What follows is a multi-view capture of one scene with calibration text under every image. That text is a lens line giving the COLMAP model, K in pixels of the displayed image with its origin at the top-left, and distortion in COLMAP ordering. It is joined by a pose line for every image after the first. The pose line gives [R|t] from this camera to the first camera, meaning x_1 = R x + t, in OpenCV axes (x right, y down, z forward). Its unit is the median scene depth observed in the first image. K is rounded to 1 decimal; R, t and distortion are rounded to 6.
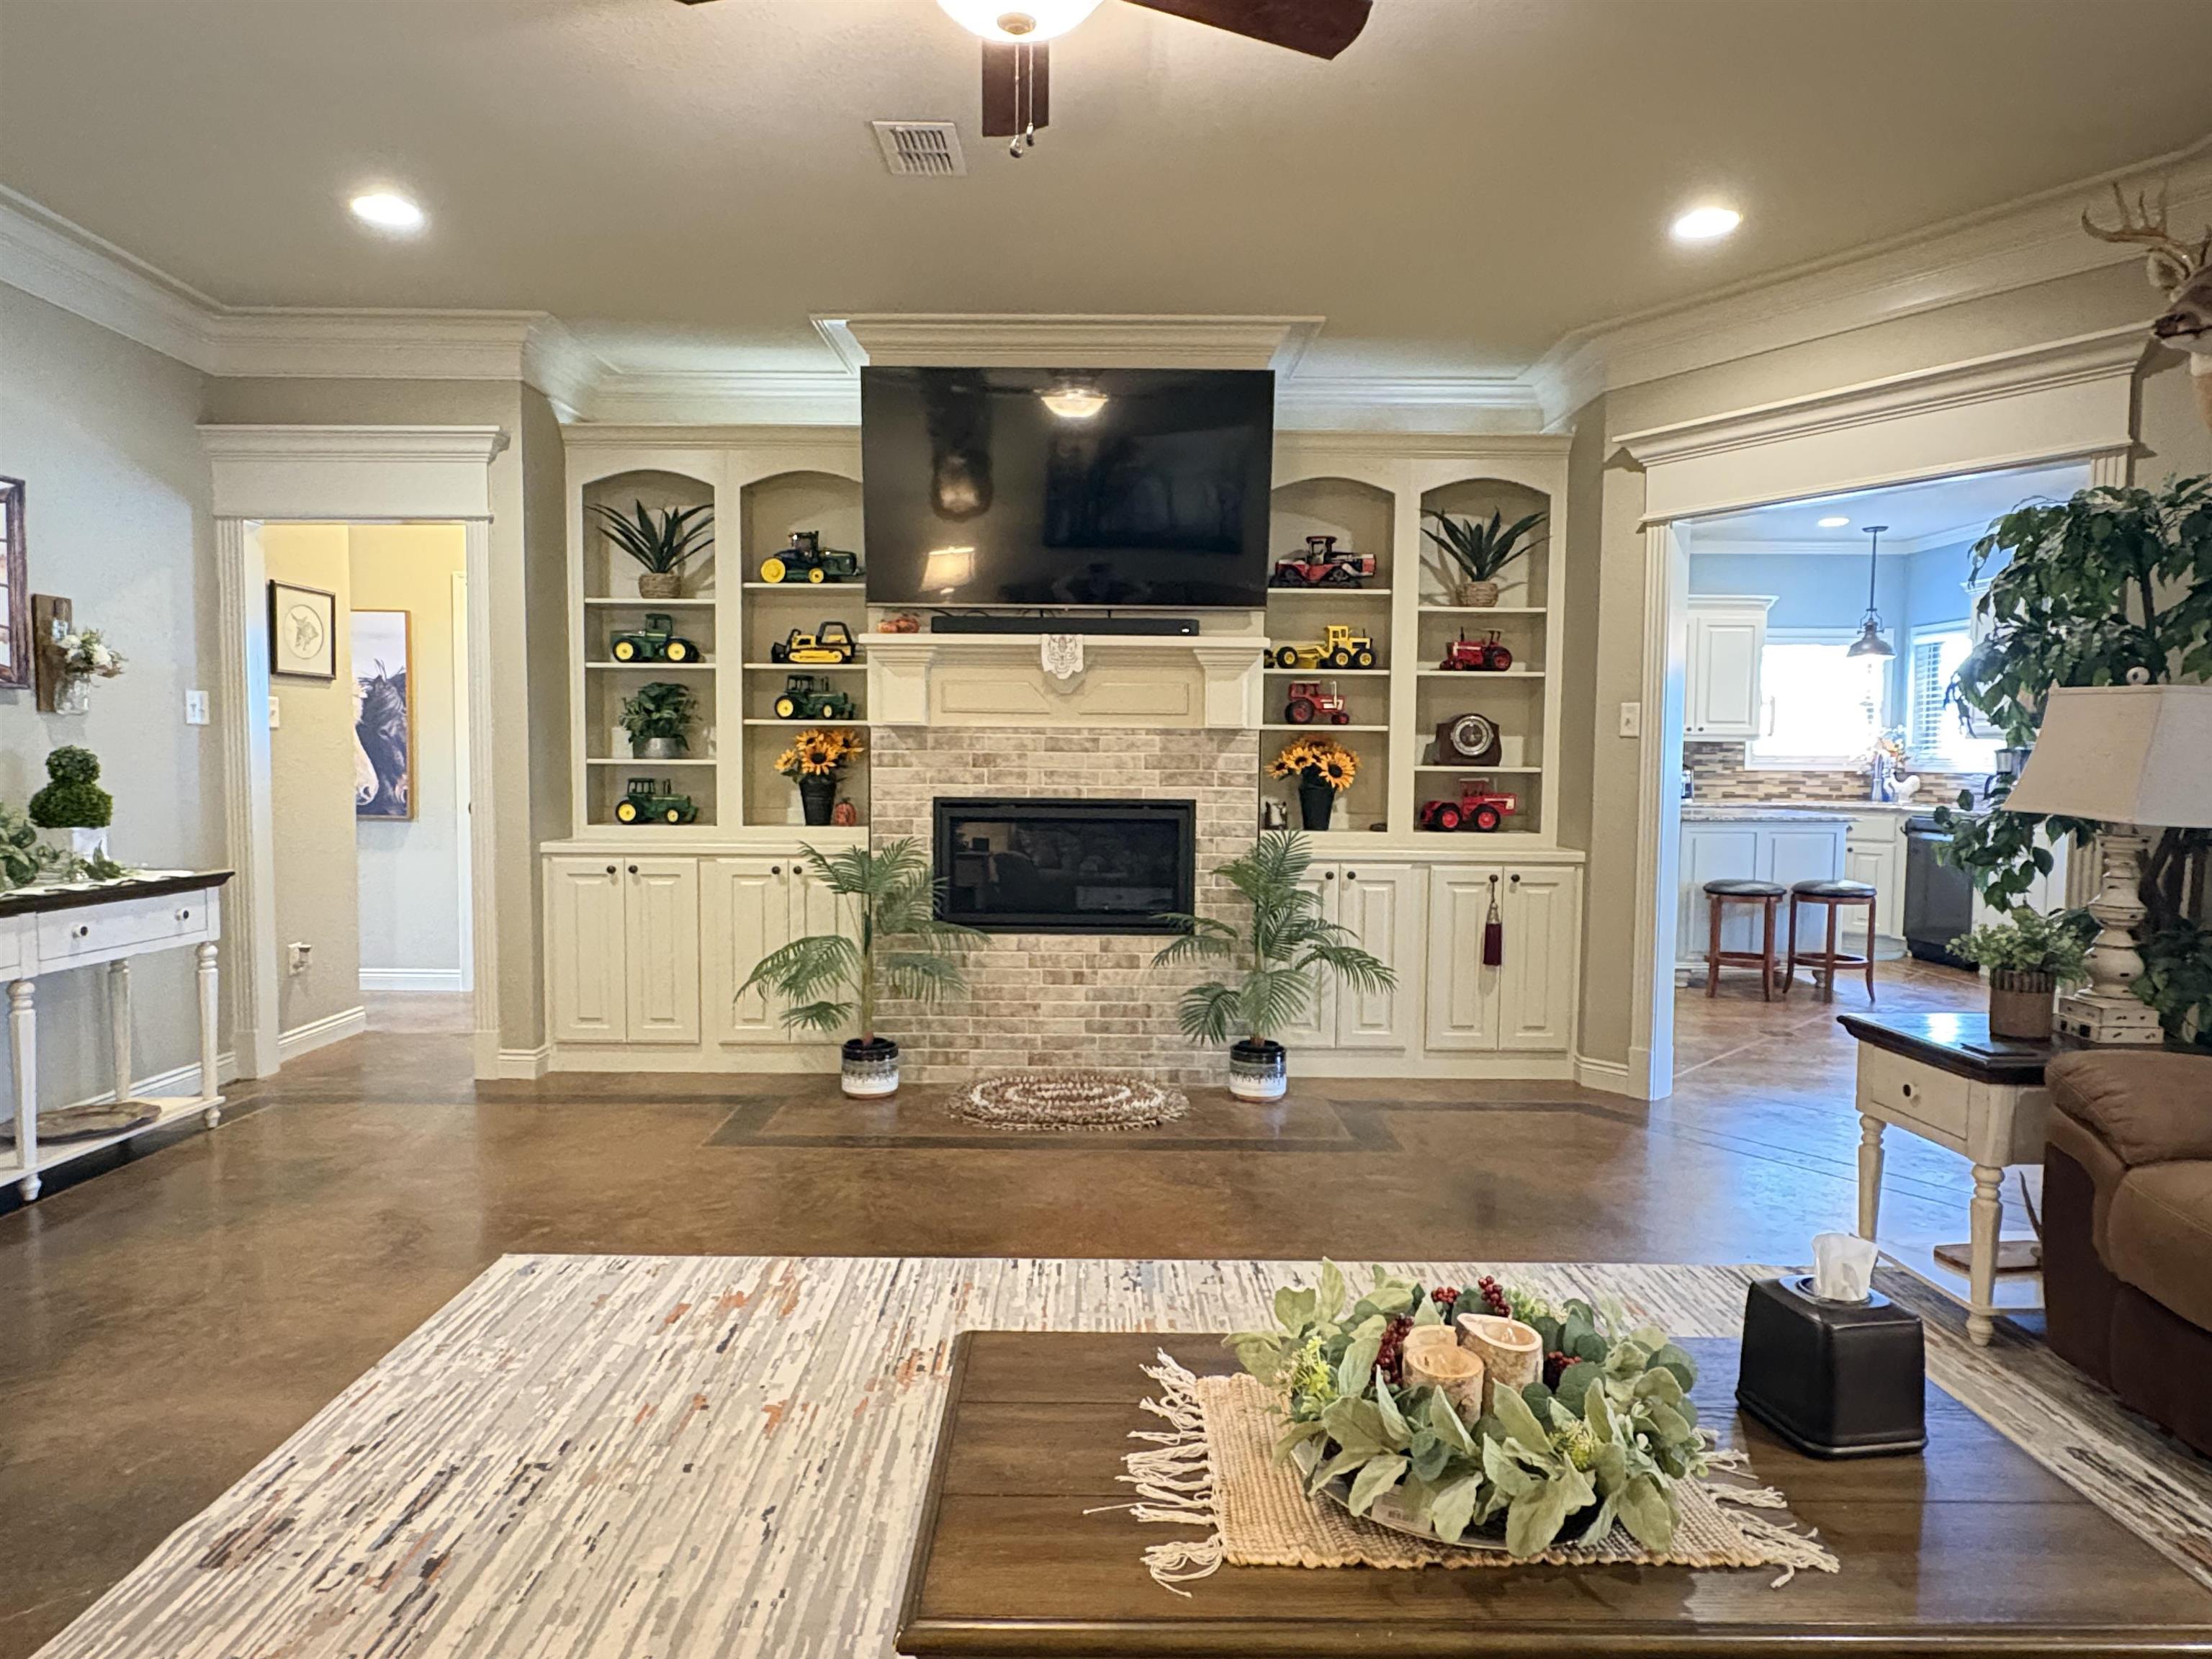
lens RADIAL K [[1322.5, 0, 1096.3], [0, 1322.5, 837.3], [0, 0, 1]] dist [-0.001368, 0.001857]
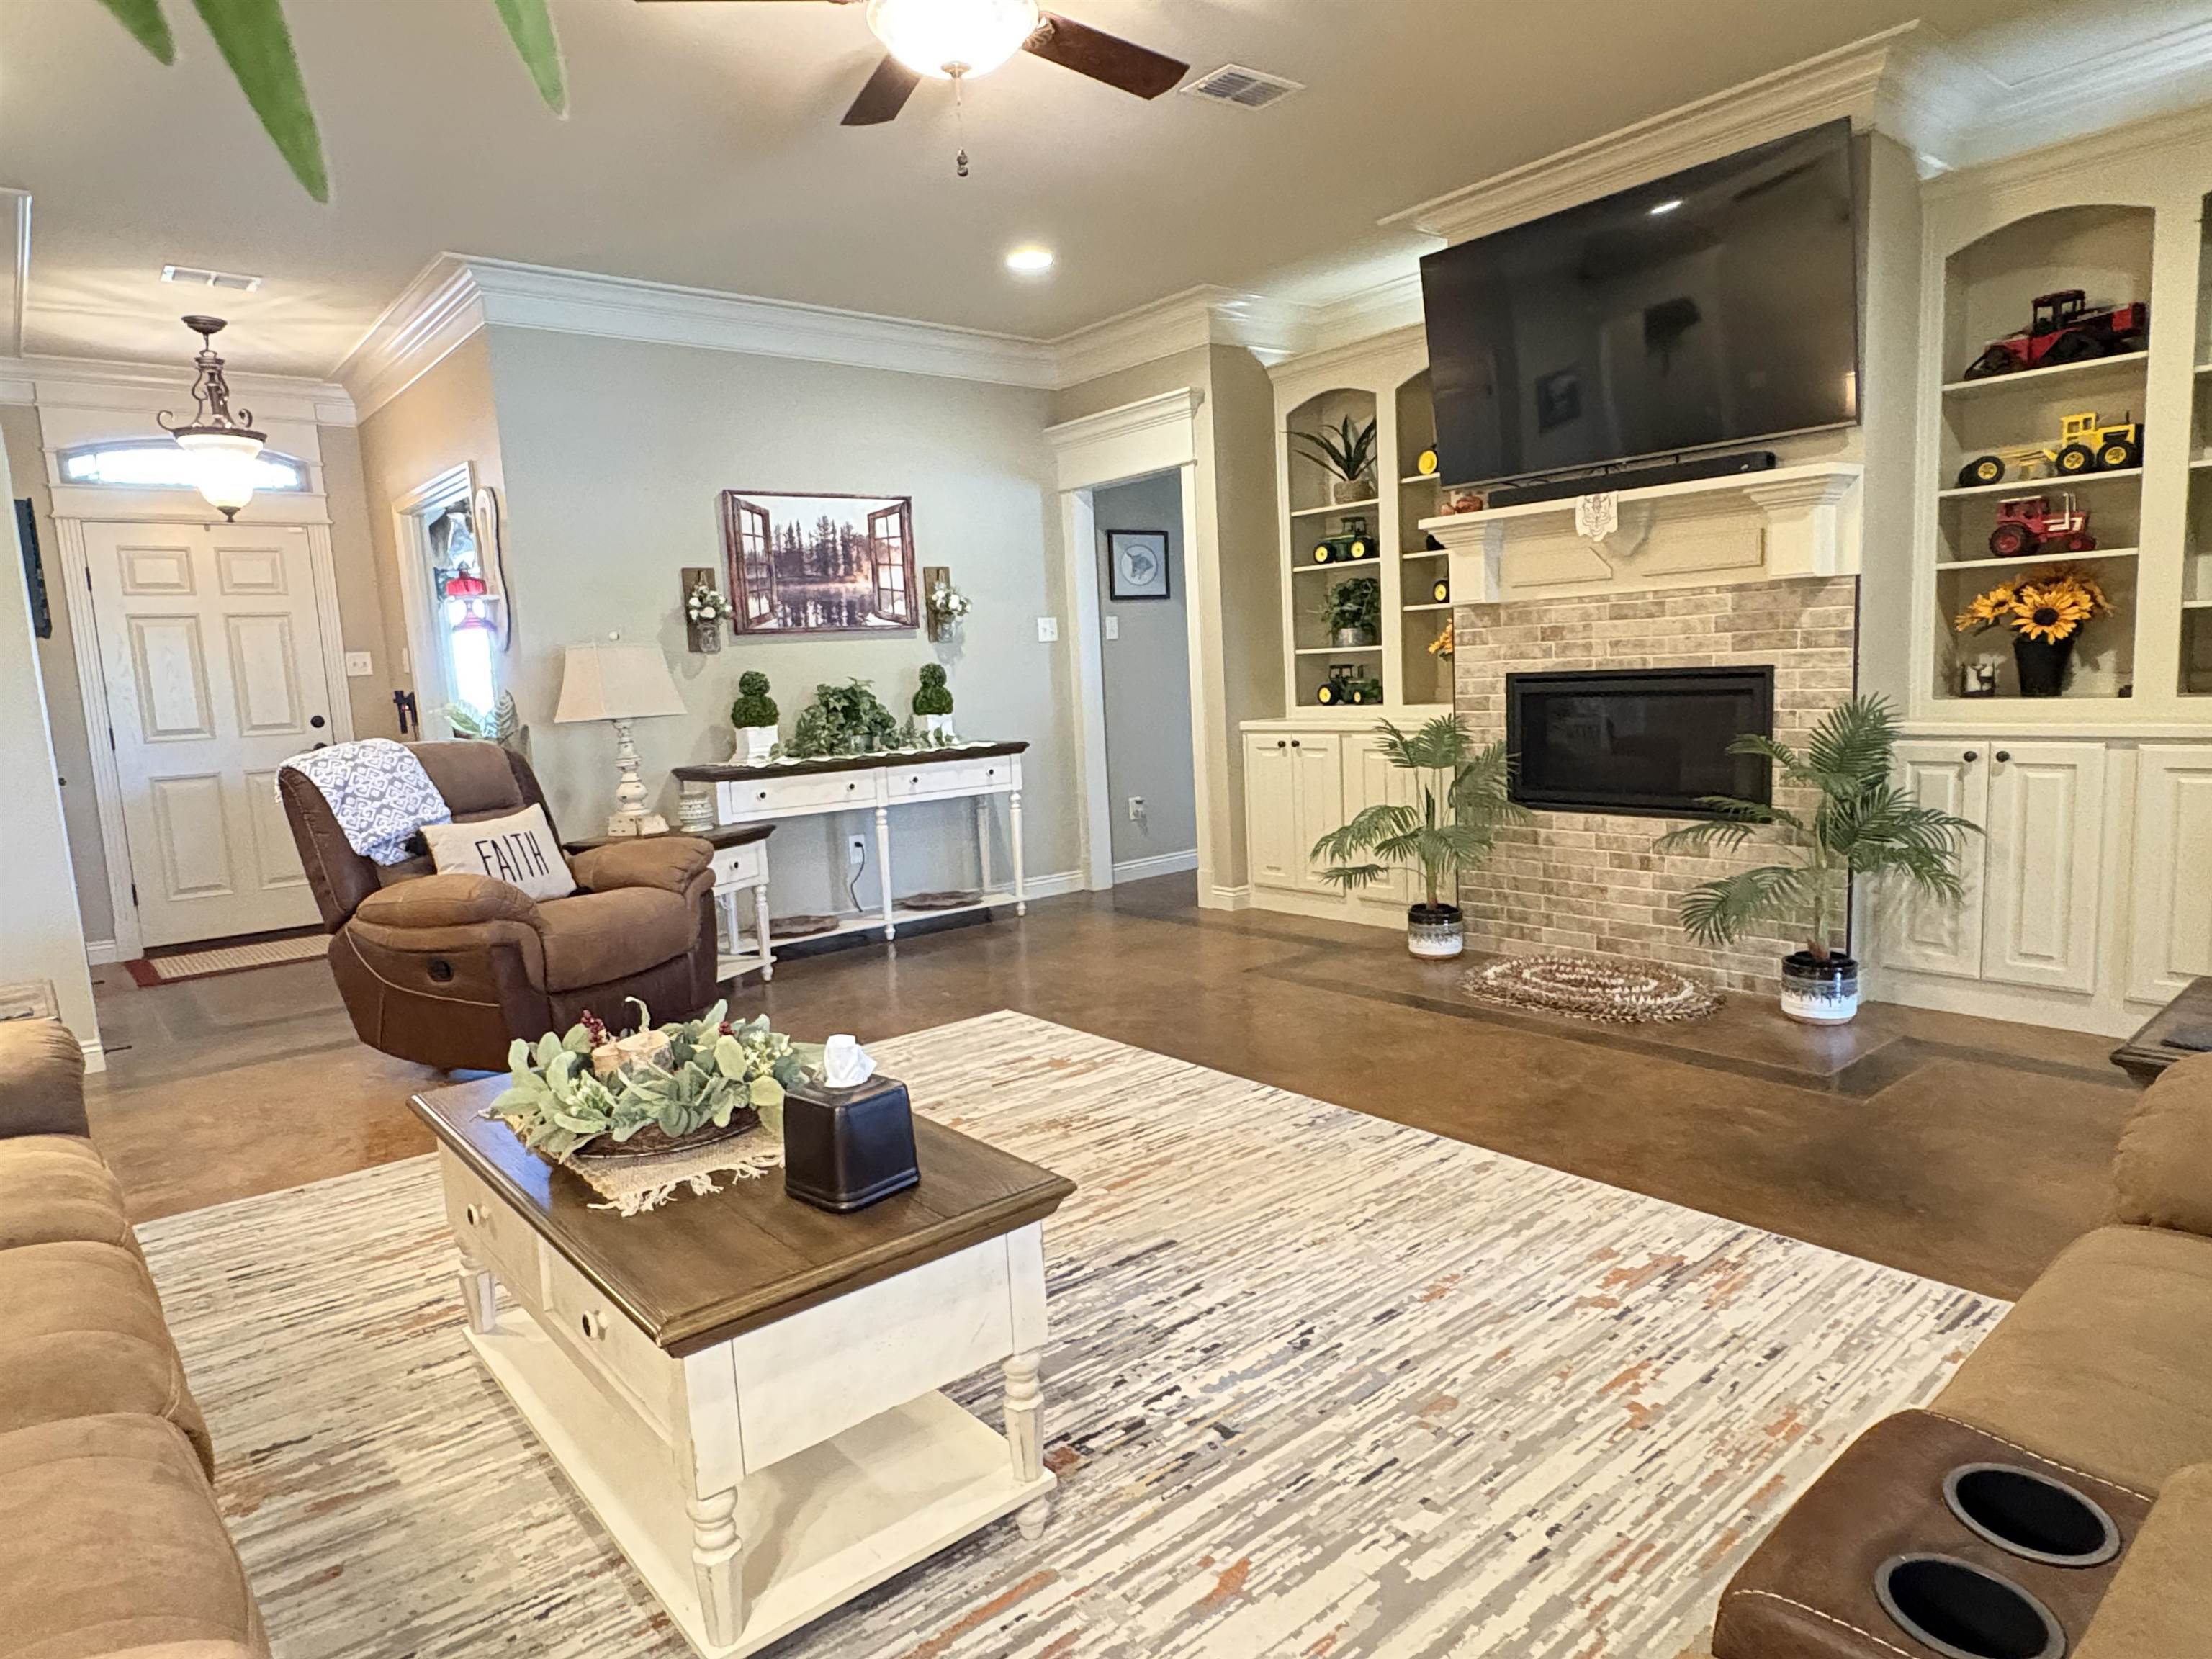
lens RADIAL K [[1322.5, 0, 1096.3], [0, 1322.5, 837.3], [0, 0, 1]] dist [-0.001368, 0.001857]
pose [[0.629416, 0.059823, -0.774763, 0.475048], [0.012069, 0.996159, 0.086723, 0.002941], [0.776975, -0.063936, 0.626276, 0.121794]]
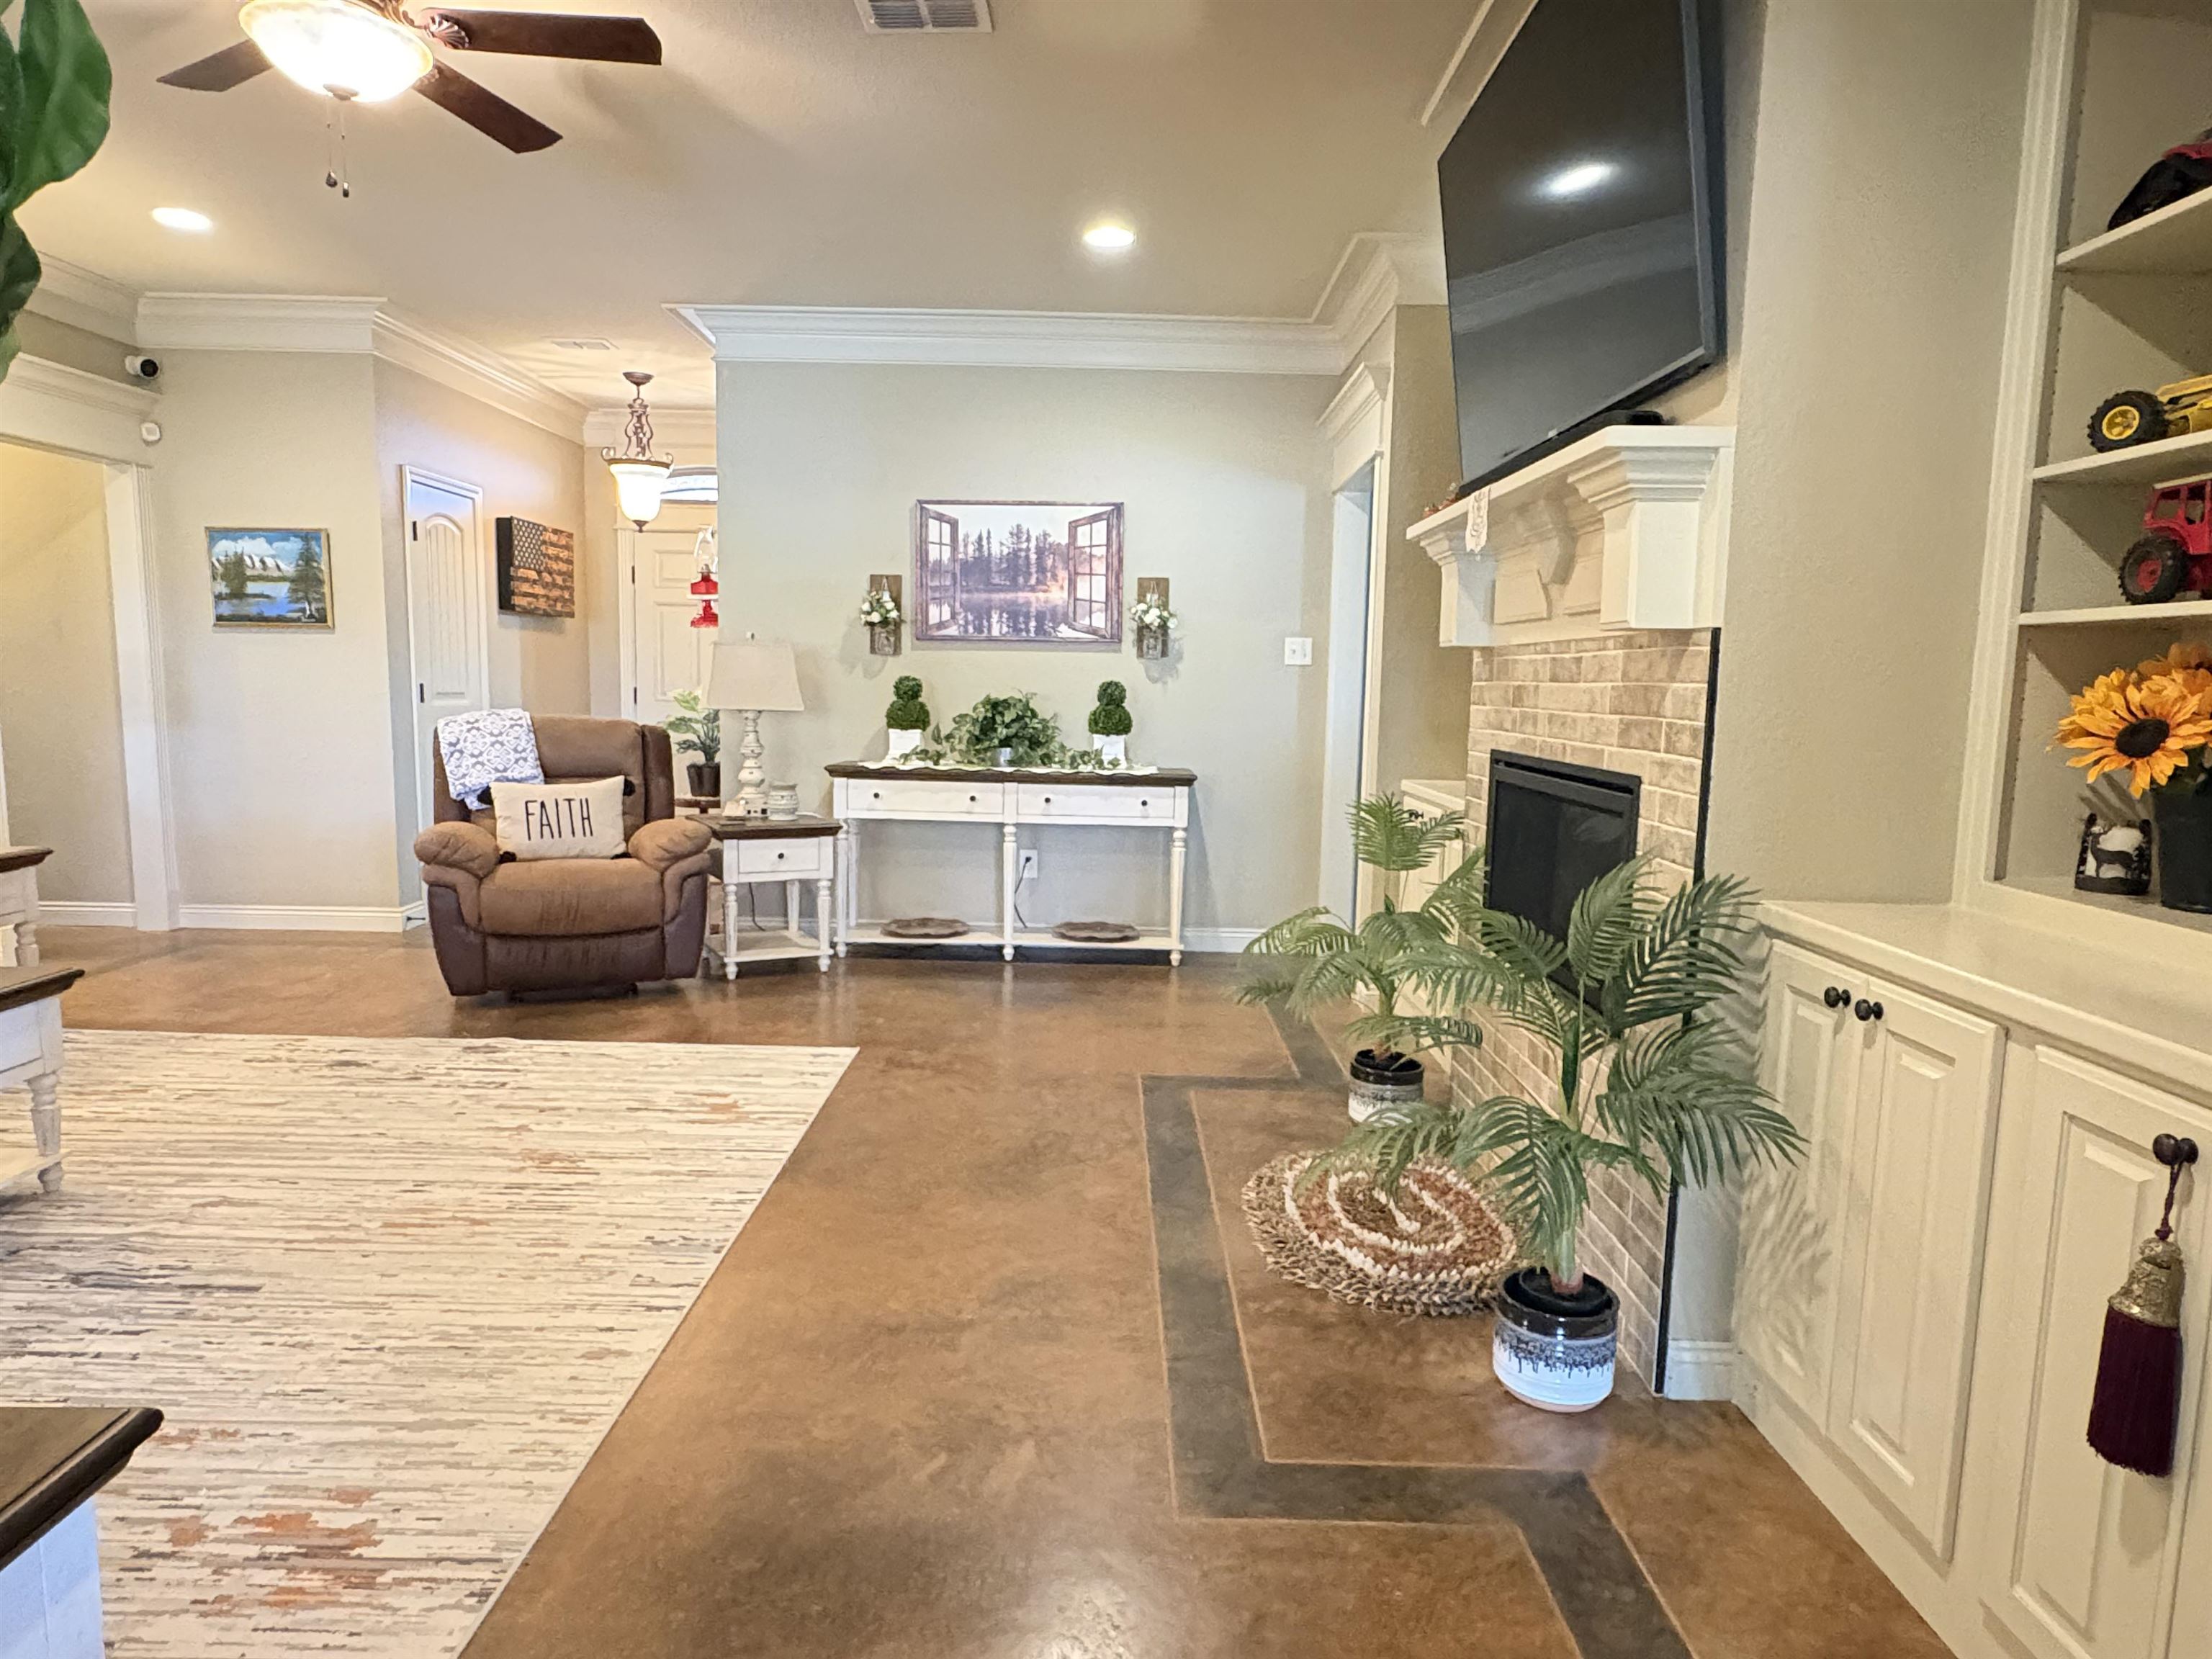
lens RADIAL K [[1324.5, 0, 1100.0], [0, 1324.5, 841.7], [0, 0, 1]] dist [0.001907, 0.001509]
pose [[-0.011248, 0.111998, -0.993645, 0.583237], [-0.078805, 0.990518, 0.112538, -0.045200], [0.996827, 0.079570, -0.002316, 0.814149]]
